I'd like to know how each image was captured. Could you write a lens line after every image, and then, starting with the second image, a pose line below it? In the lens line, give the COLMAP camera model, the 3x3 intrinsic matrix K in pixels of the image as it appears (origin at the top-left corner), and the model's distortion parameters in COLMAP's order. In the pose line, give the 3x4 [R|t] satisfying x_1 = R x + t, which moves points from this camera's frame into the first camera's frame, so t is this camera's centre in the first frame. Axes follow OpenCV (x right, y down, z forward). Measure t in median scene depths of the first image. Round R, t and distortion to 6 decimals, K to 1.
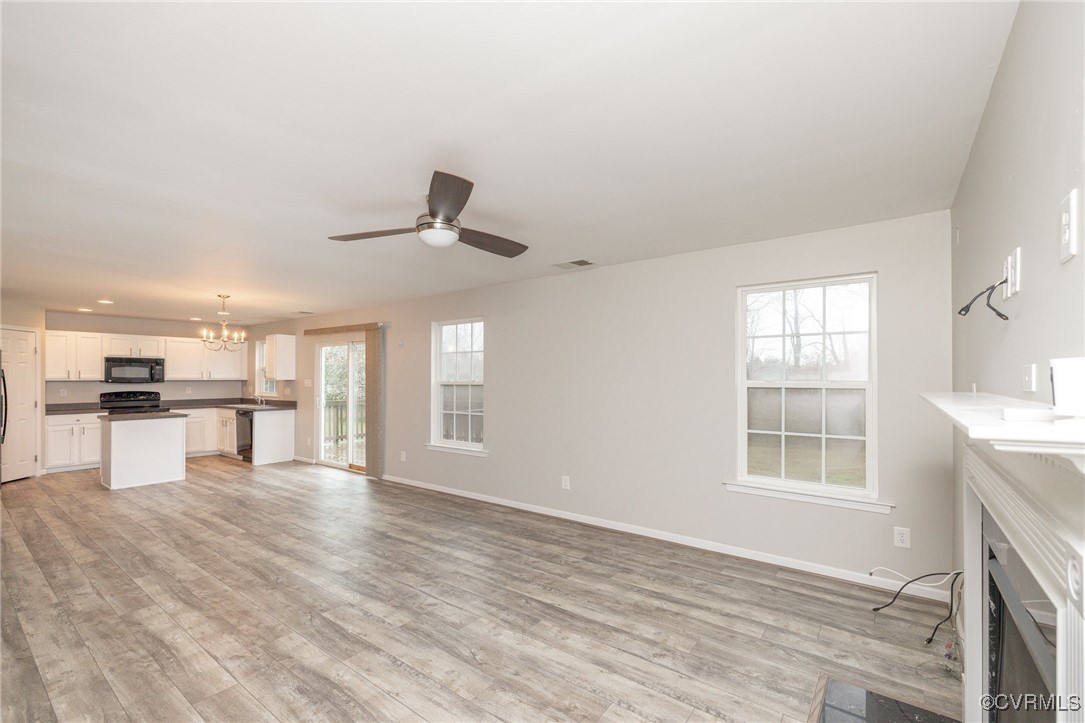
lens RADIAL K [[469.4, 0, 546.9], [0, 469.4, 372.5], [0, 0, 1]] dist [0.006437, -0.001484]
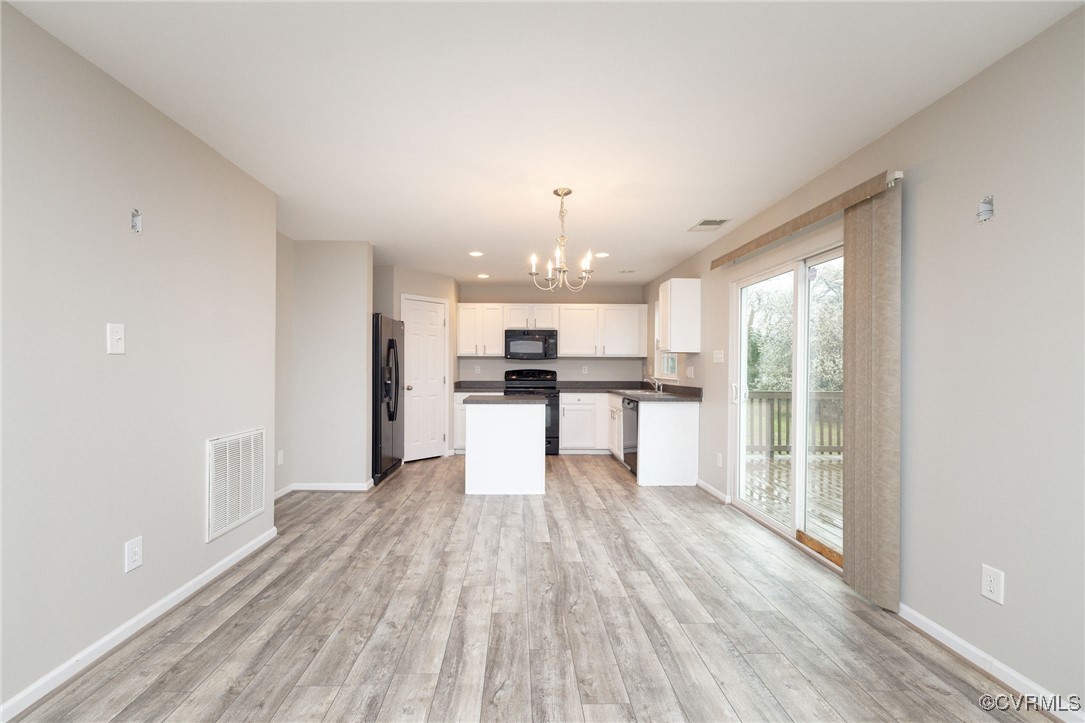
lens RADIAL K [[469.4, 0, 521.0], [0, 469.4, 373.5], [0, 0, 1]] dist [0.006437, -0.001484]
pose [[0.610928, 0.014870, -0.791546, -0.289280], [0.005038, 0.999730, 0.022670, 0.040231], [0.791670, -0.017837, 0.610688, 0.656897]]
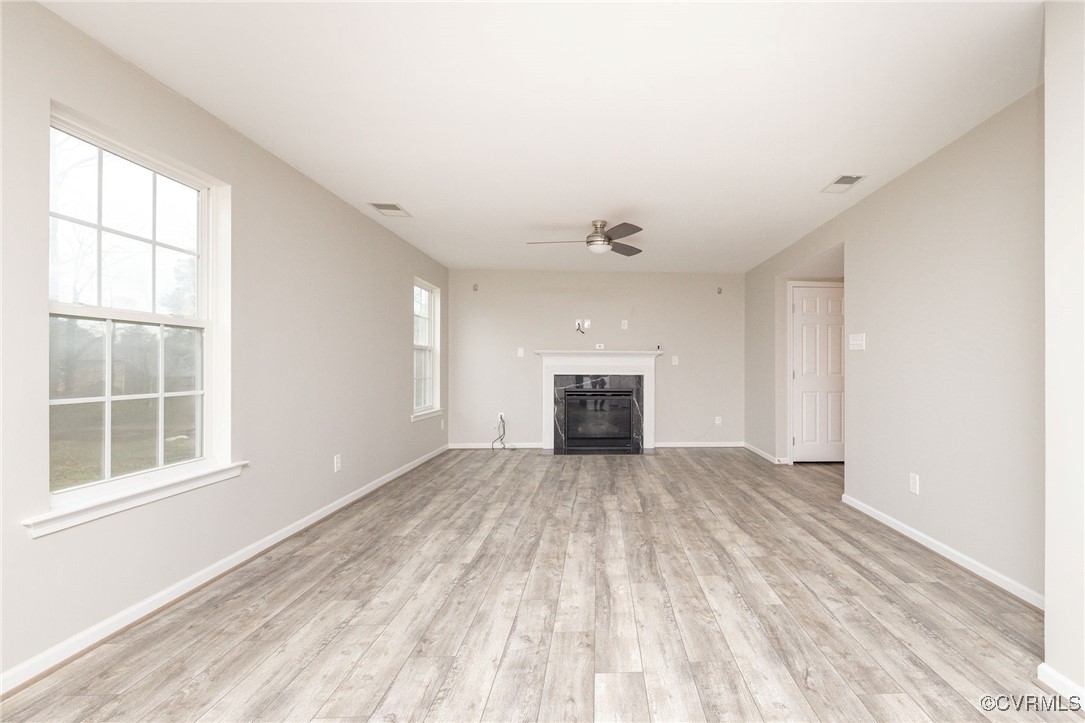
lens RADIAL K [[506.1, 0, 612.1], [0, 506.1, 358.7], [0, 0, 1]] dist [0.003382, 0.000087]
pose [[-0.630934, 0.012060, 0.775743, -0.774456], [-0.012699, 0.999585, -0.025869, 0.061172], [-0.775732, -0.026173, -0.630519, 0.996528]]
